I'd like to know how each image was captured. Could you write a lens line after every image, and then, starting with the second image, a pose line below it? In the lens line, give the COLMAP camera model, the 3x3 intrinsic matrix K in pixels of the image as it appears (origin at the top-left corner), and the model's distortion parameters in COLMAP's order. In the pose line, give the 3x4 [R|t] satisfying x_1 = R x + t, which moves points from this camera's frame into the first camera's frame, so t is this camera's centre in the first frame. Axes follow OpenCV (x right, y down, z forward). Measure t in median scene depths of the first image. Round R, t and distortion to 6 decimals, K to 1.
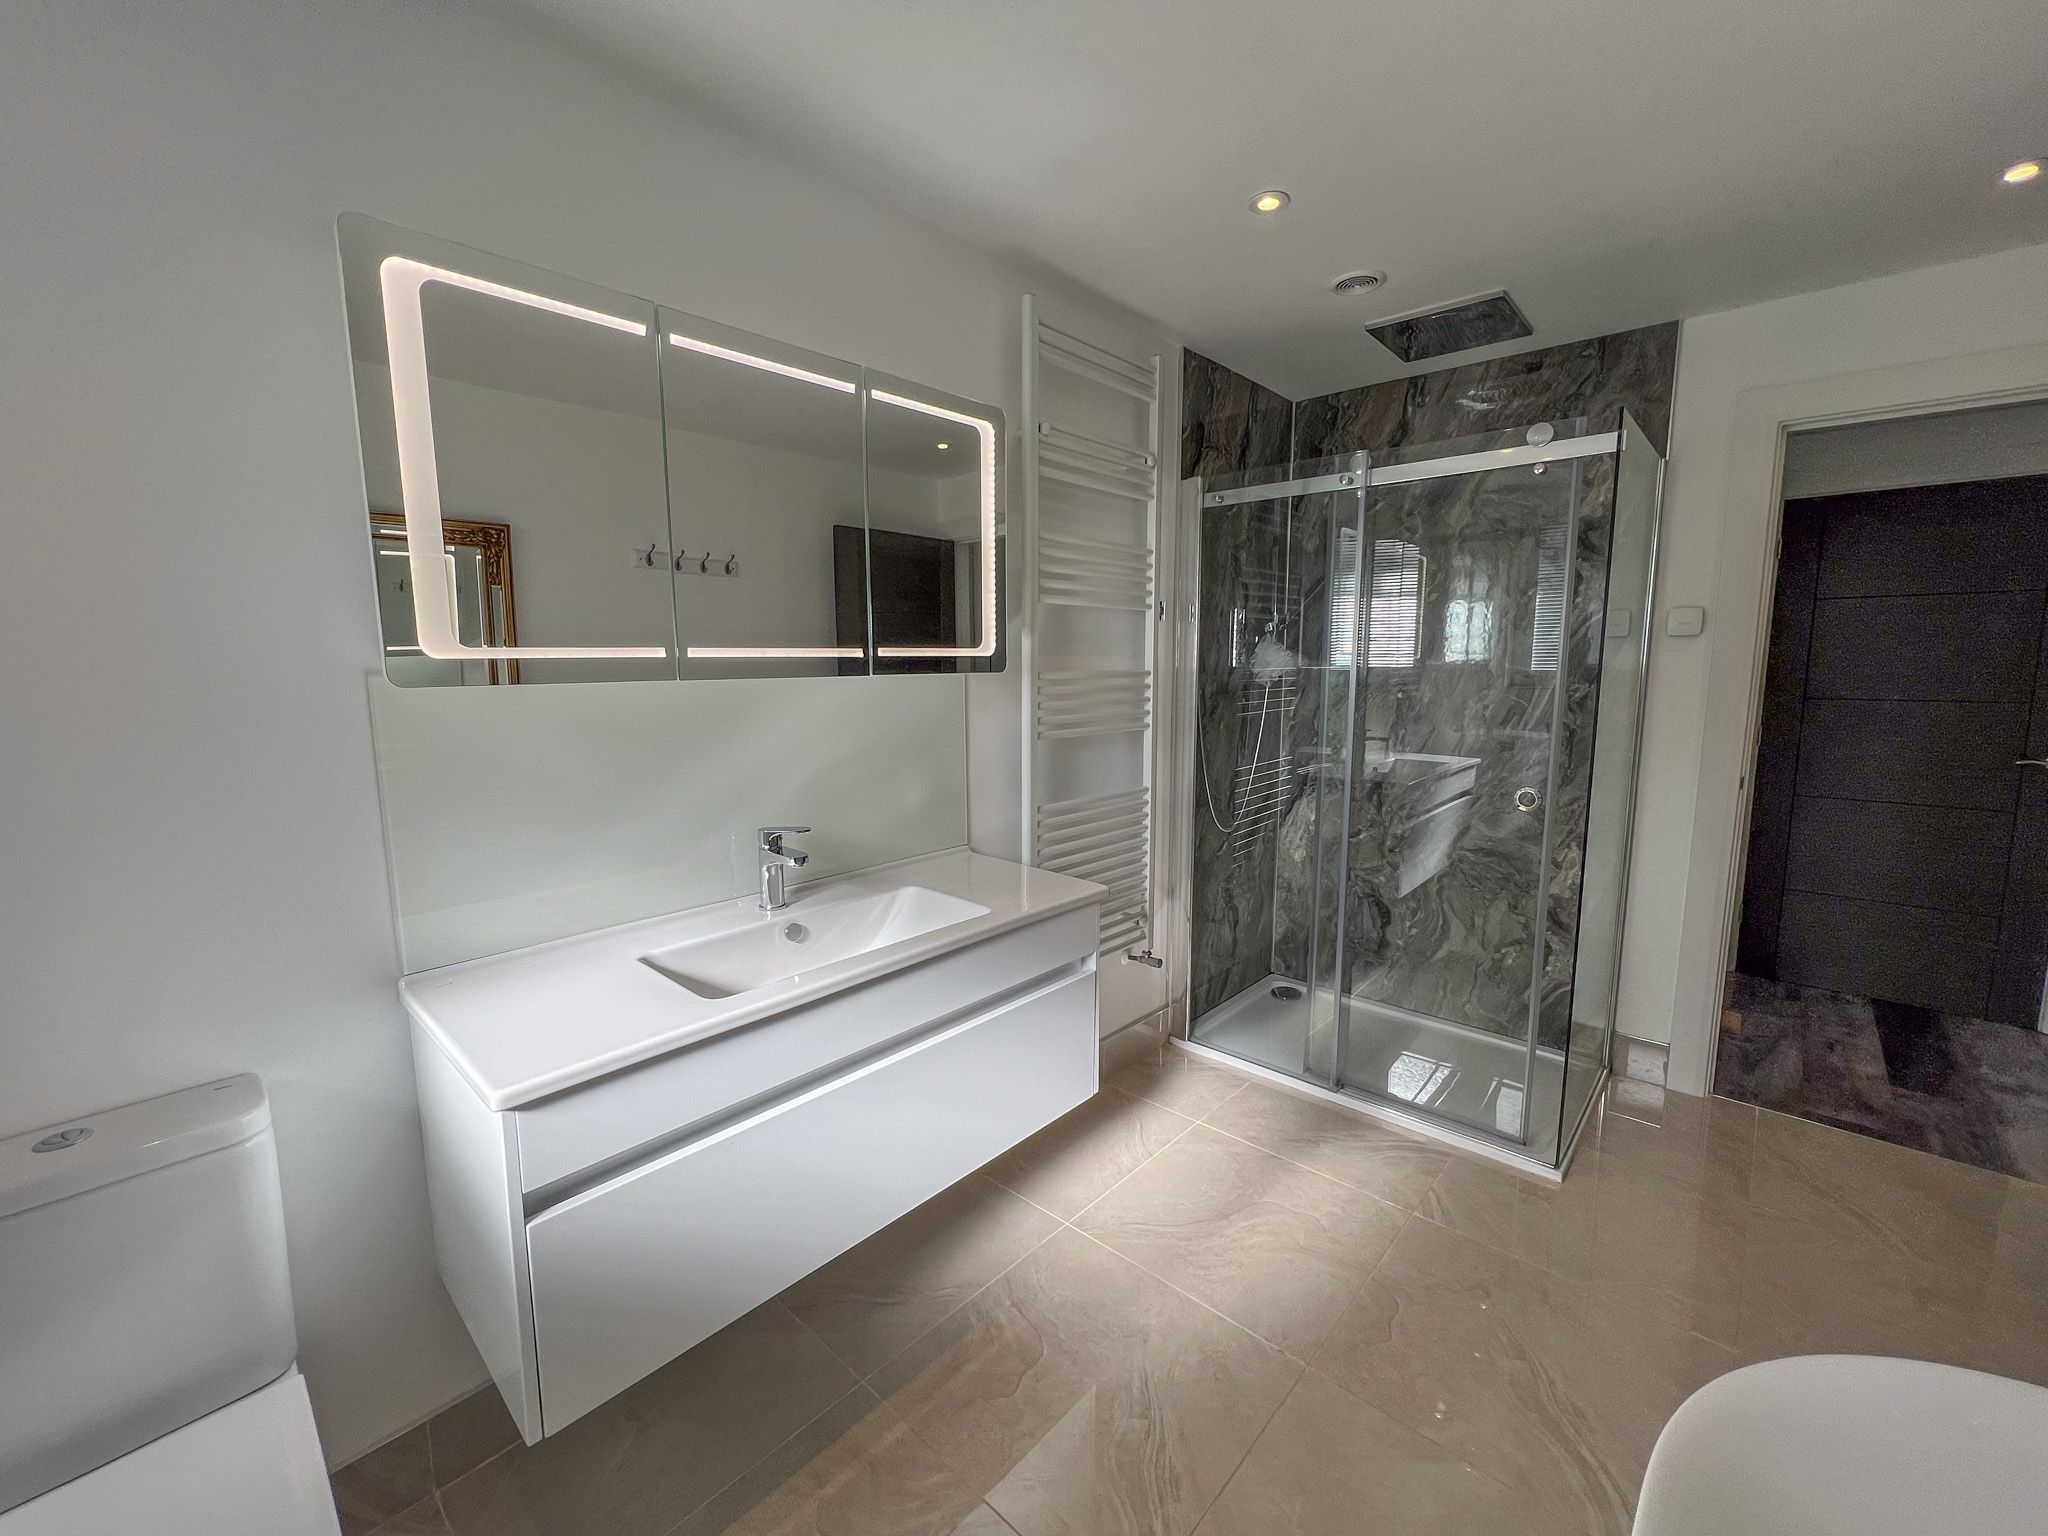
lens RADIAL K [[853.3, 0, 1030.6], [0, 853.3, 768.8], [0, 0, 1]] dist [-0.002507, -0.000424]
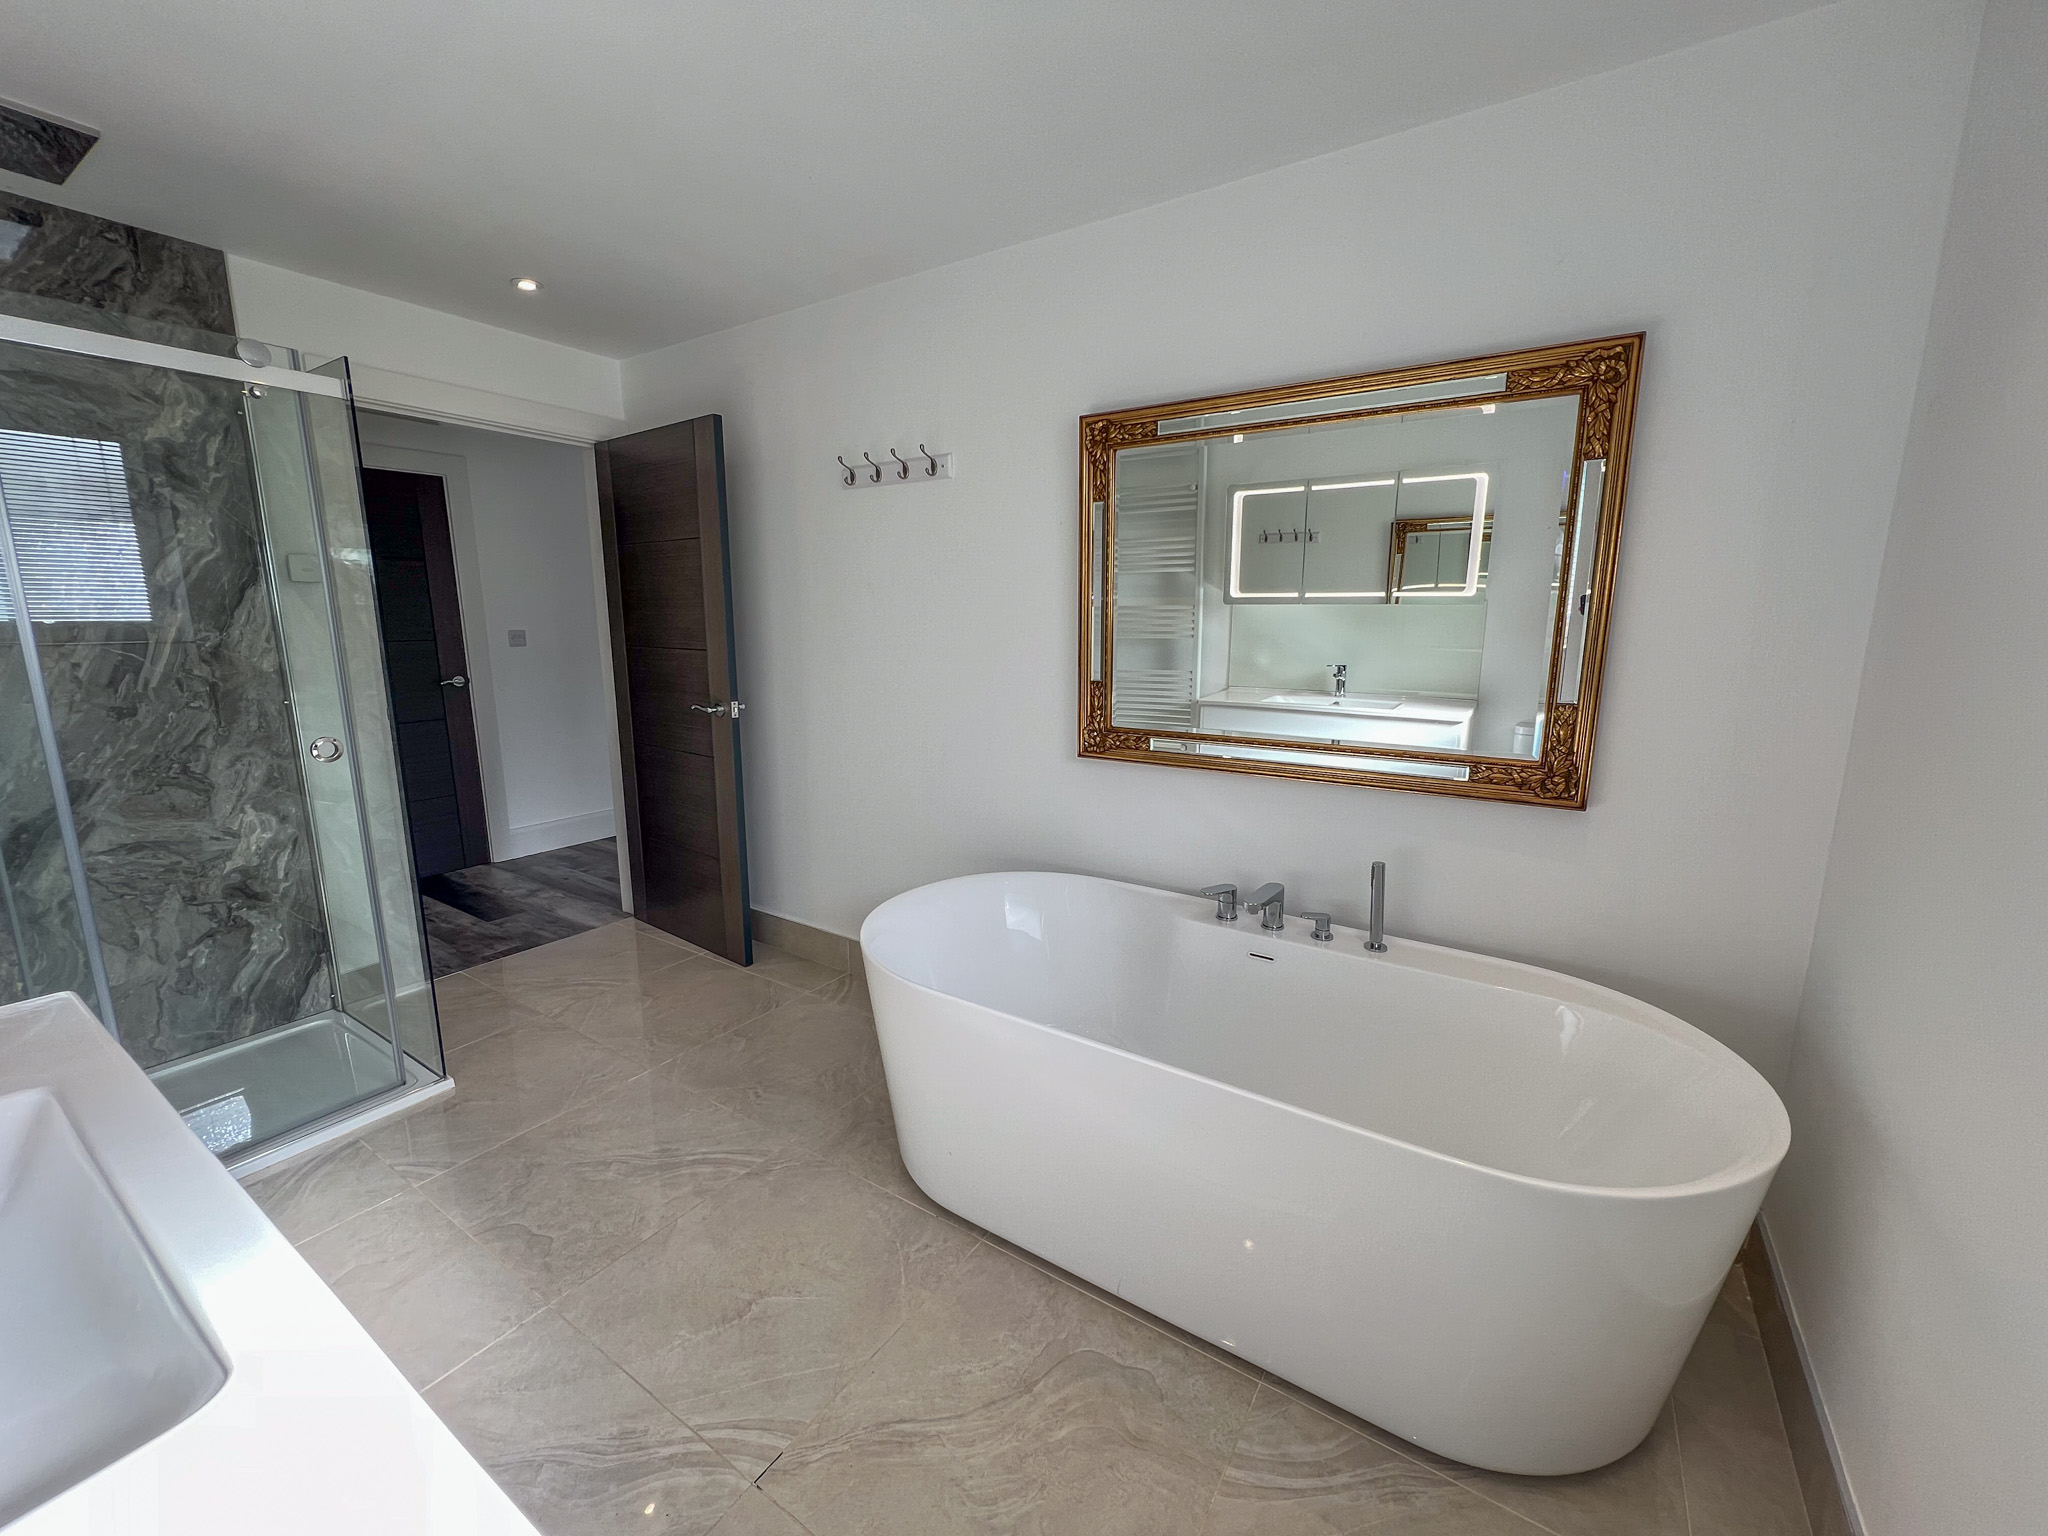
lens RADIAL K [[853.3, 0, 1031.7], [0, 853.3, 778.5], [0, 0, 1]] dist [-0.002507, -0.000424]
pose [[-0.214160, -0.180592, 0.959959, -0.416597], [0.118880, 0.970637, 0.209121, -0.032700], [-0.969537, 0.158905, -0.186403, 0.335846]]
